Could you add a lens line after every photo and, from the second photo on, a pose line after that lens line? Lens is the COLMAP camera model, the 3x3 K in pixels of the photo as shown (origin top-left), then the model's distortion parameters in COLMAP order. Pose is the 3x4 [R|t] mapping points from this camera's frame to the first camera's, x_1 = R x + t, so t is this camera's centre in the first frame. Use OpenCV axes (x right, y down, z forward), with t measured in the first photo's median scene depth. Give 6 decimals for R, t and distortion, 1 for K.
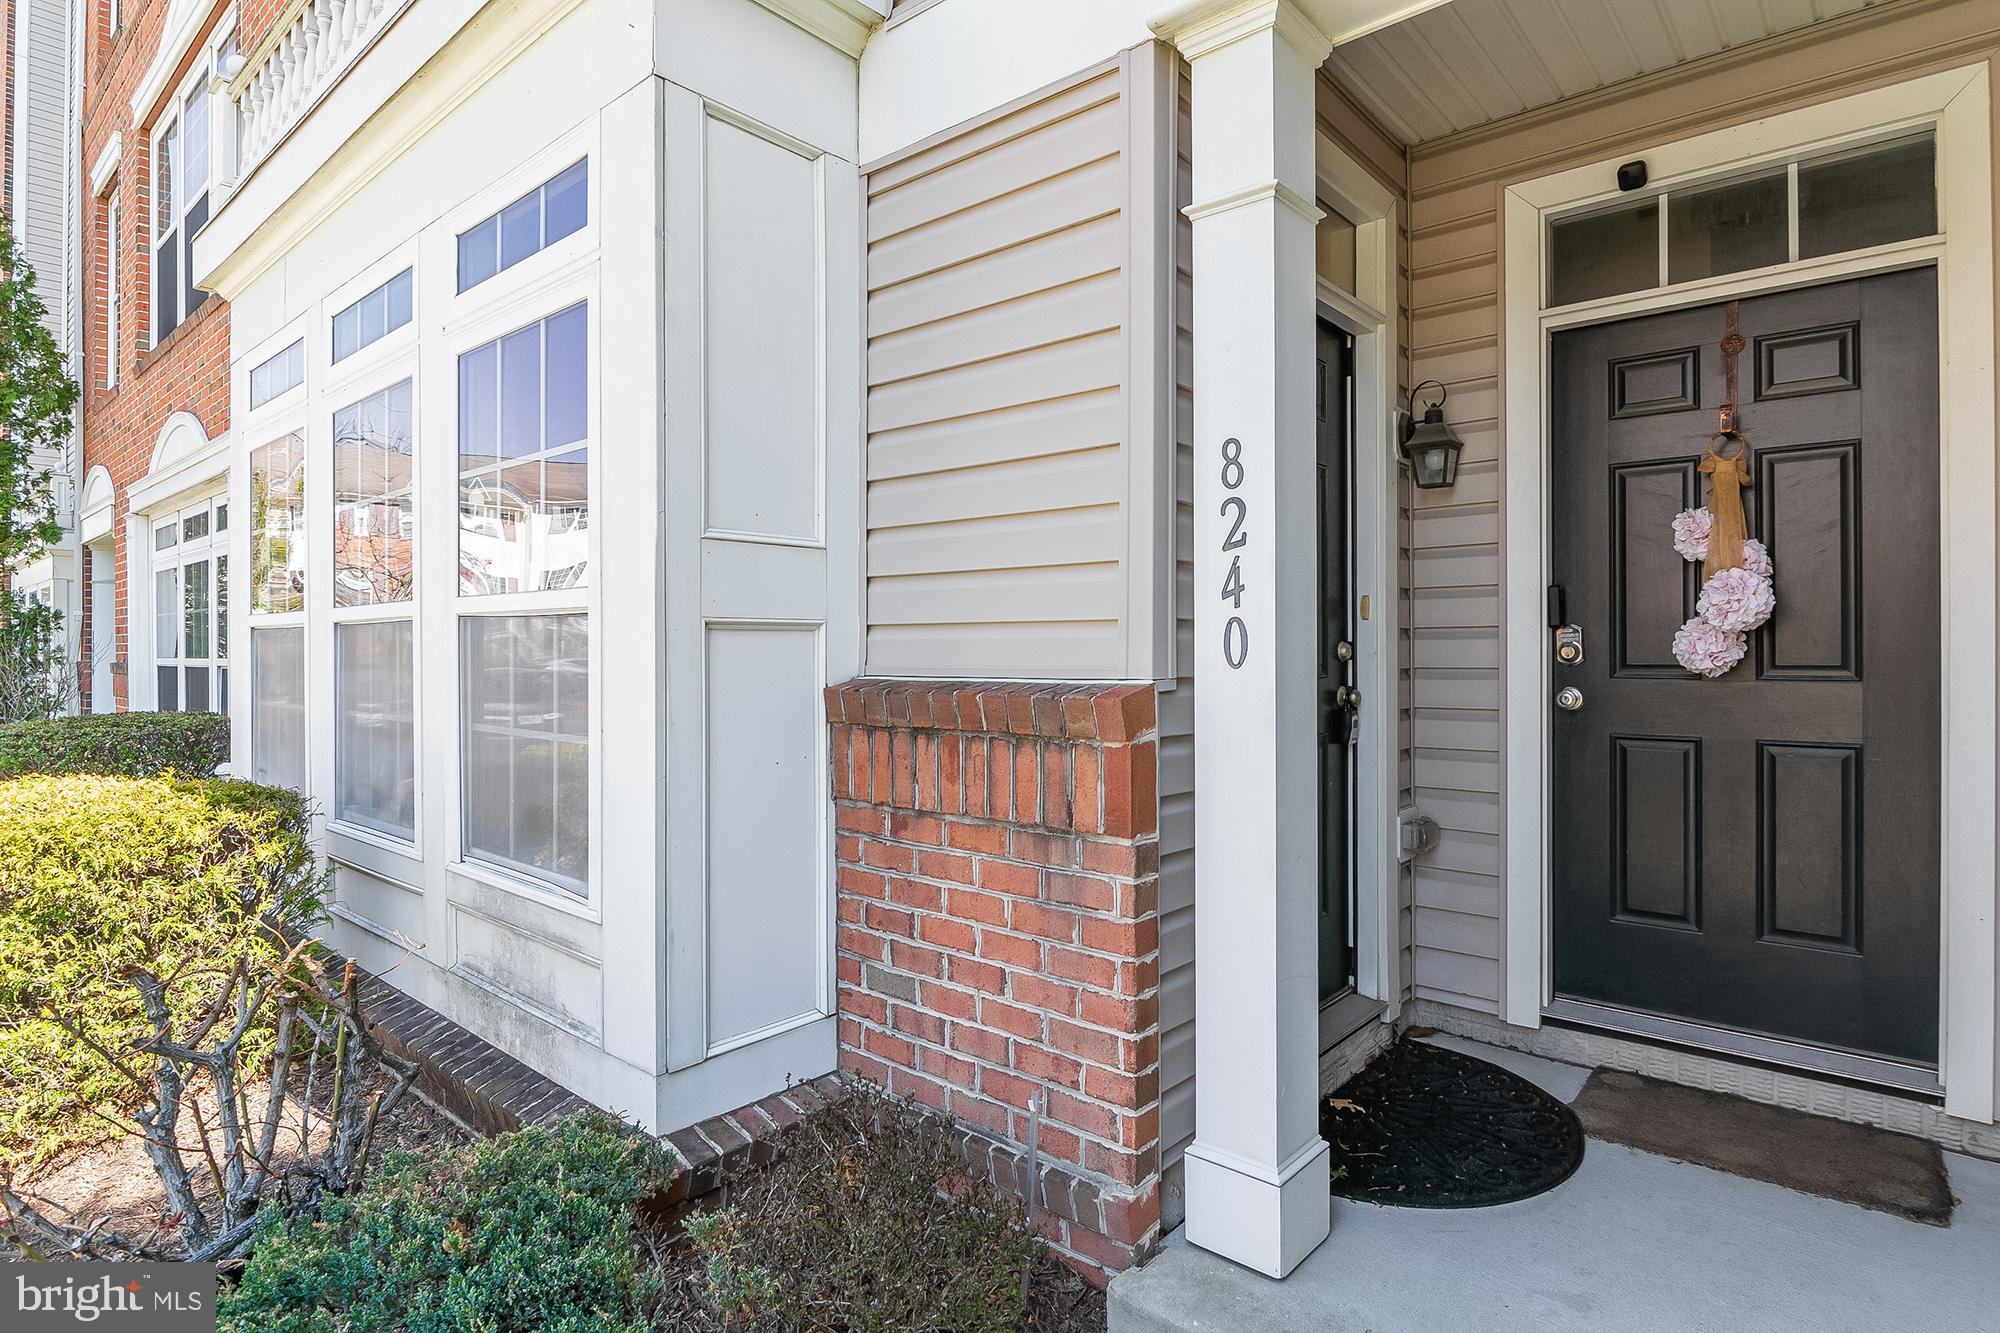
lens RADIAL K [[1033.6, 0, 1003.3], [0, 1033.6, 651.4], [0, 0, 1]] dist [-0.001894, -0.000451]
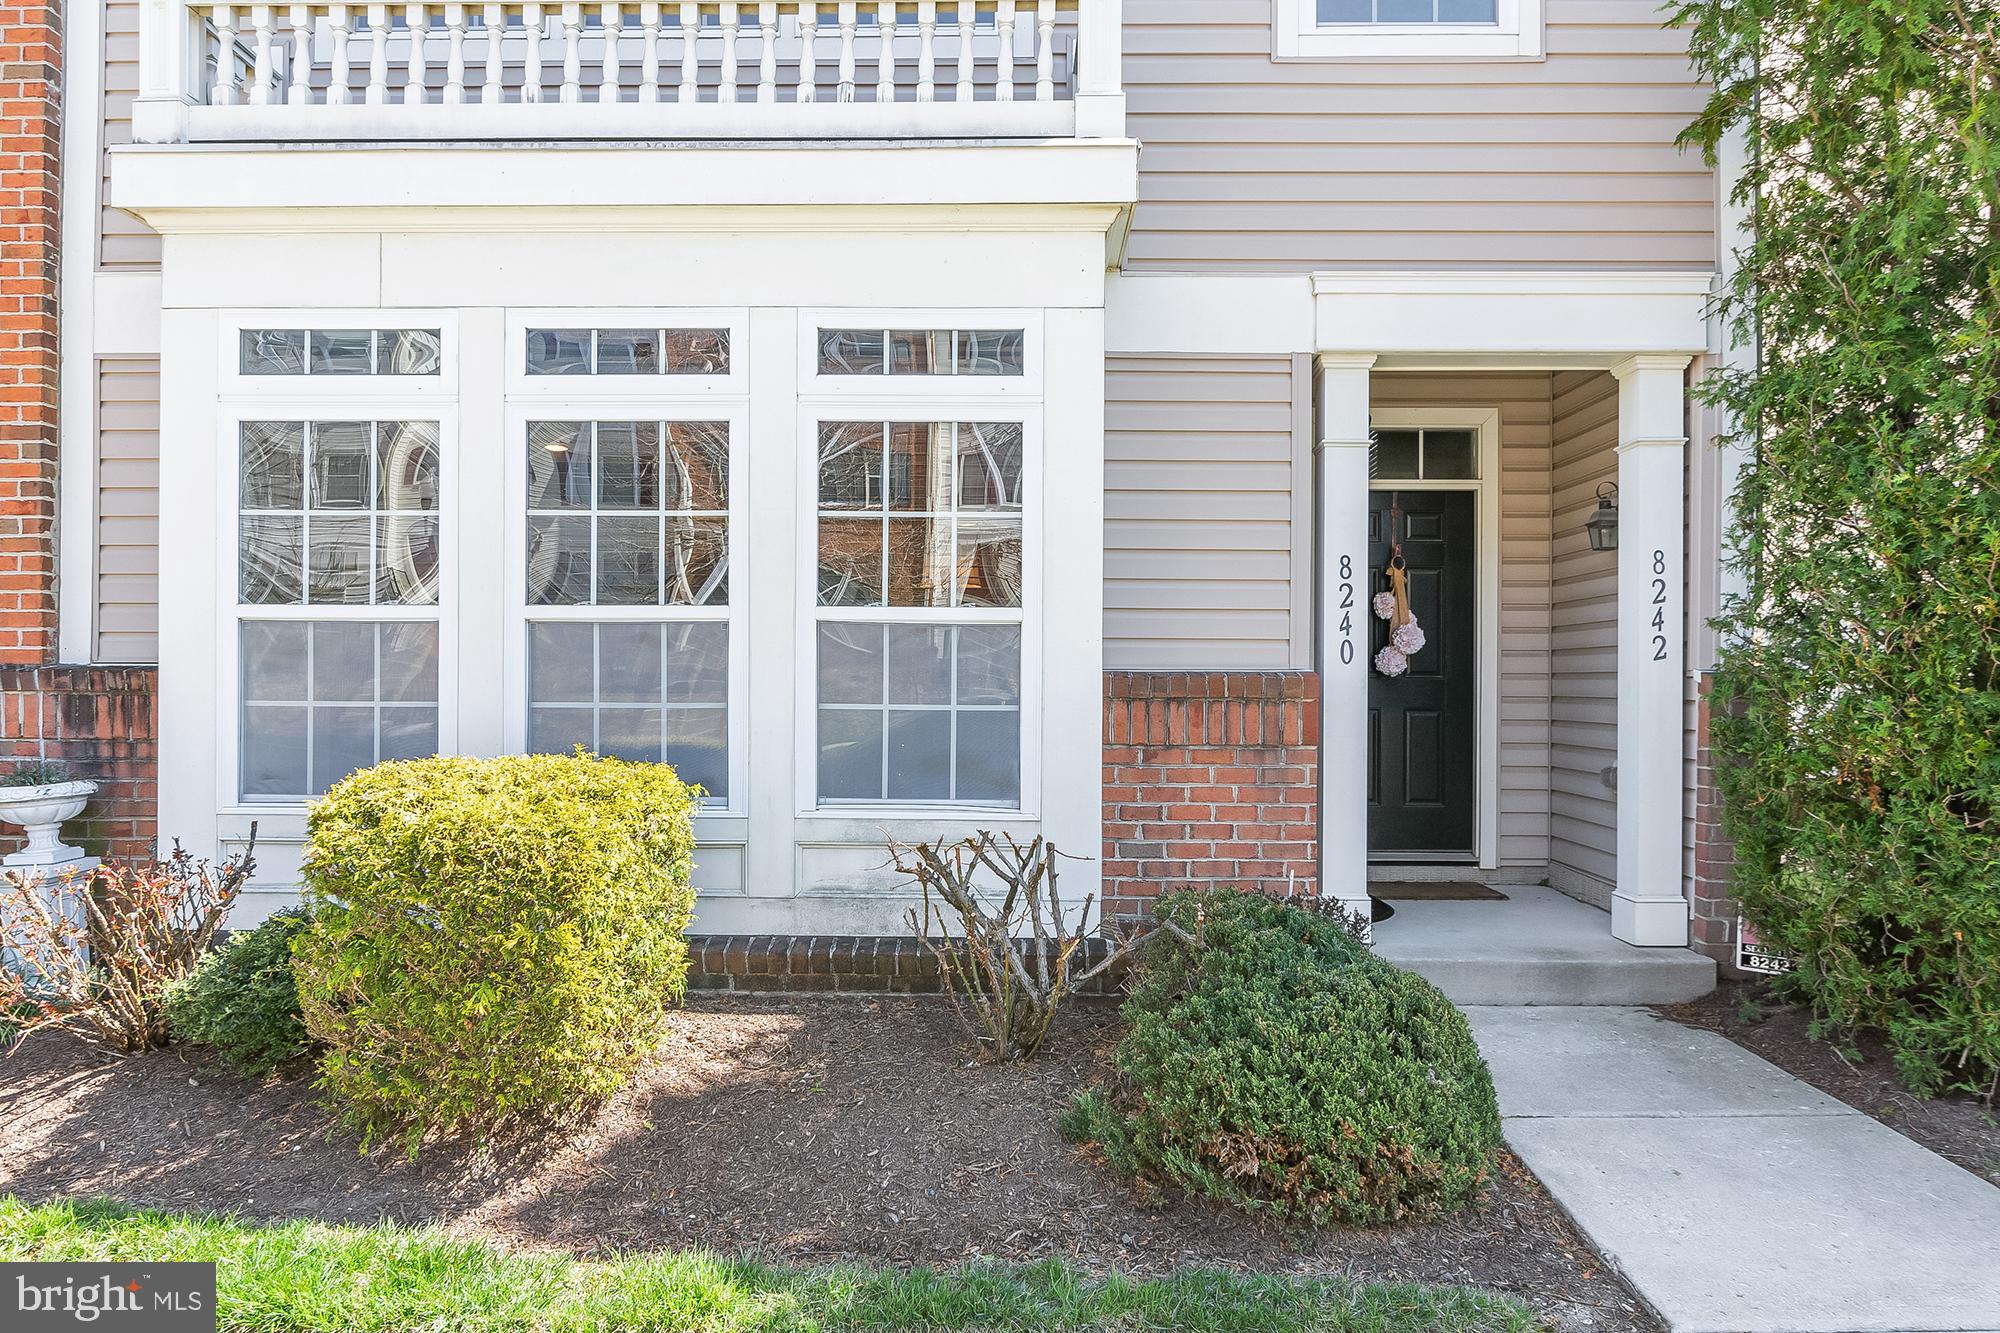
lens RADIAL K [[1176.4, 0, 1005.0], [0, 1176.4, 691.4], [0, 0, 1]] dist [0.001107, 0.000075]
pose [[0.781620, 0.004326, 0.623739, -1.563079], [-0.006069, 0.999981, 0.000669, 0.064266], [-0.623725, -0.004308, 0.781632, -0.384065]]
